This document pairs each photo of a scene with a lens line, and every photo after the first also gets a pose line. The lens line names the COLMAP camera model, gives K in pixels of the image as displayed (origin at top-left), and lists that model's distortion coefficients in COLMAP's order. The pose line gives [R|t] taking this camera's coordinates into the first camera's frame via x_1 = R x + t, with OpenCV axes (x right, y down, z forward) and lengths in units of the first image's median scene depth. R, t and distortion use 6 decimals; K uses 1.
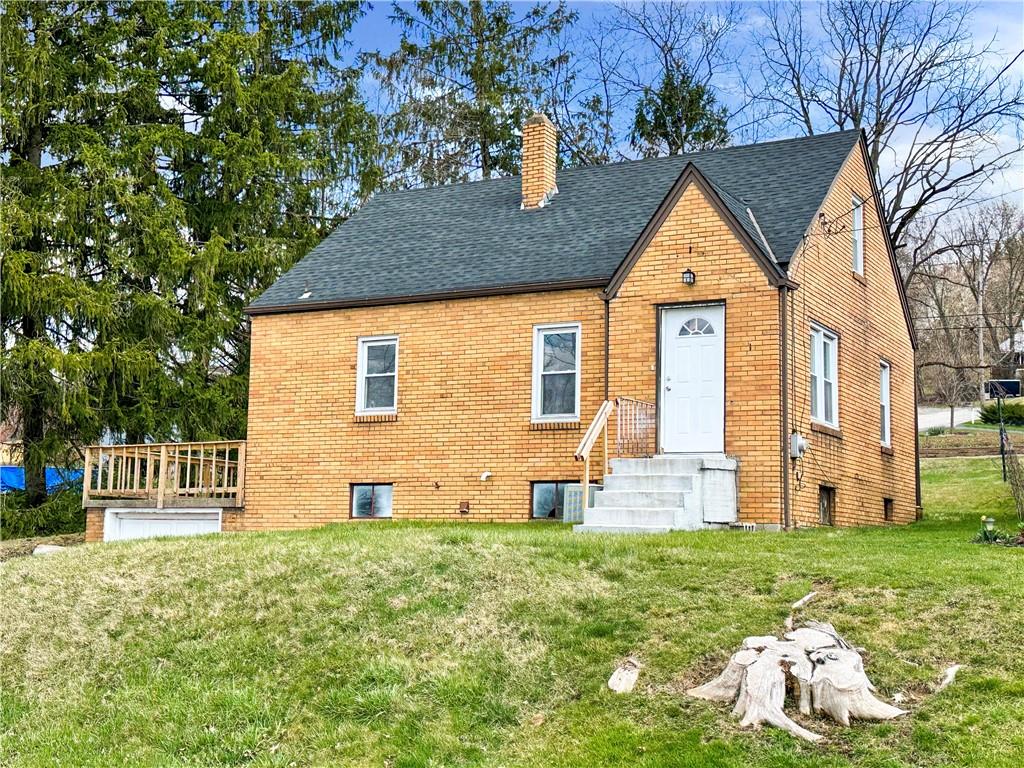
lens RADIAL K [[1390.6, 0, 511.1], [0, 1390.6, 383.3], [0, 0, 1]] dist [0.157609, 0.000000]
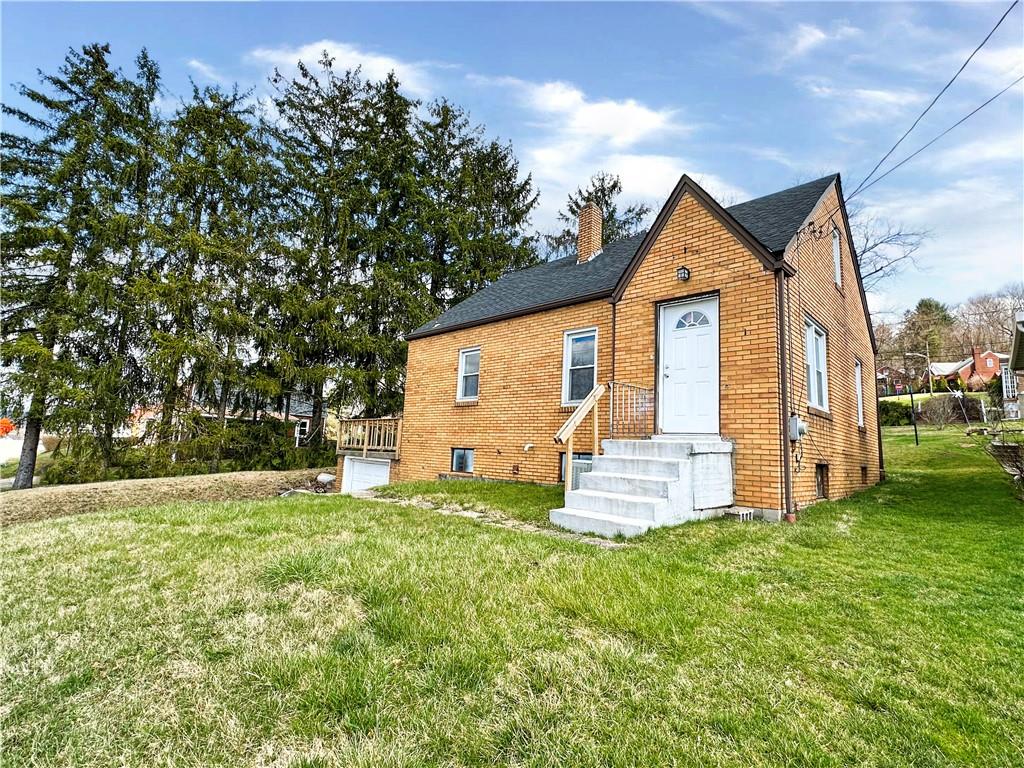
lens RADIAL K [[481.7, 0, 515.5], [0, 481.7, 385.6], [0, 0, 1]] dist [0.002896, 0.000444]
pose [[0.962203, -0.010210, -0.272143, 0.101605], [0.004420, 0.999751, -0.021878, 0.019811], [0.272298, 0.019848, 0.962008, 0.595909]]
